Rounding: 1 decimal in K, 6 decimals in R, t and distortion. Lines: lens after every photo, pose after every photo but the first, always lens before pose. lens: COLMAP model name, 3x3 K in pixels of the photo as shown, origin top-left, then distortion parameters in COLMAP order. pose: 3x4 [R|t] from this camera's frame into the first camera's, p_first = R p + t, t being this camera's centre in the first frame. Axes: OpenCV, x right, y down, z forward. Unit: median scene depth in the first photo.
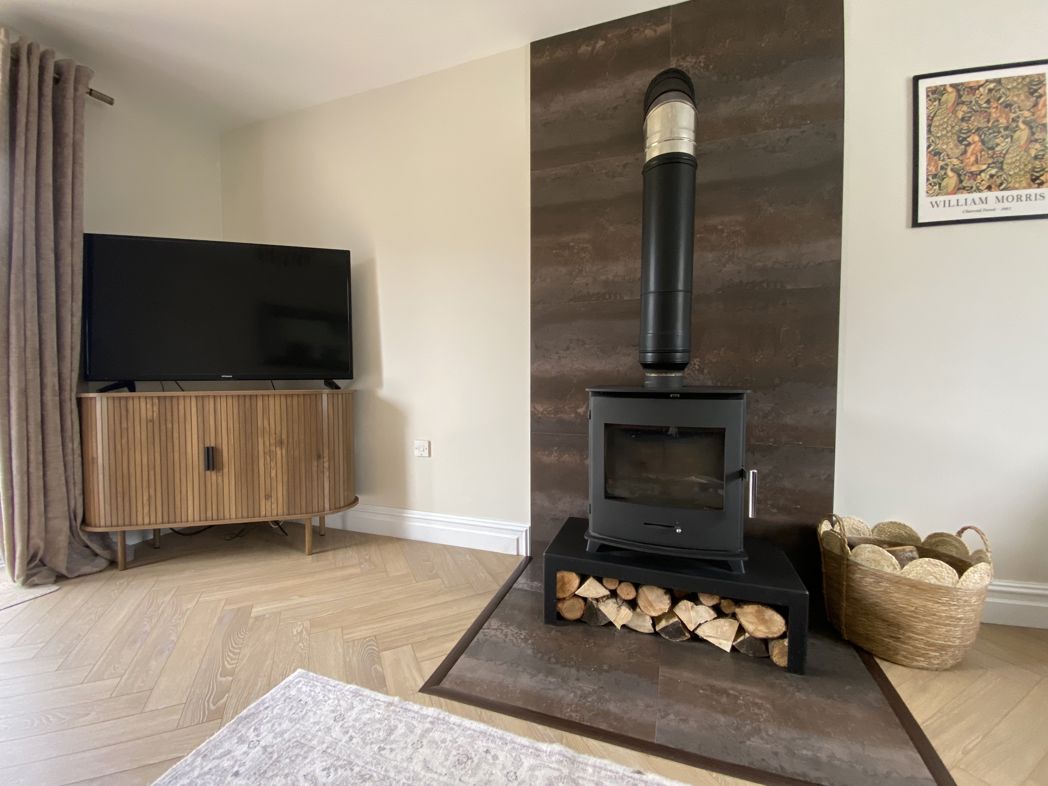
lens RADIAL K [[429.8, 0, 522.1], [0, 429.8, 390.8], [0, 0, 1]] dist [0.037744, -0.027714]
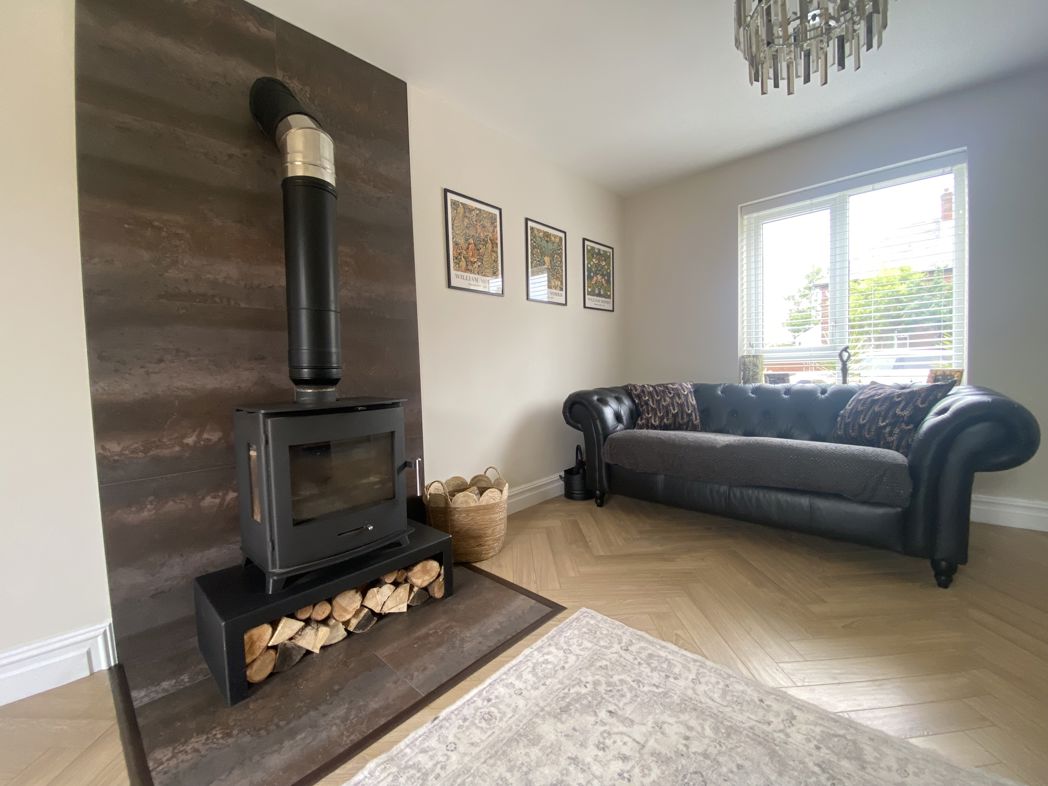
lens RADIAL K [[429.8, 0, 522.1], [0, 429.8, 390.8], [0, 0, 1]] dist [0.037744, -0.027714]
pose [[0.396022, -0.054368, 0.916630, -0.397358], [0.066704, 0.997312, 0.030334, -0.031827], [-0.915815, 0.049130, 0.398584, 0.141725]]
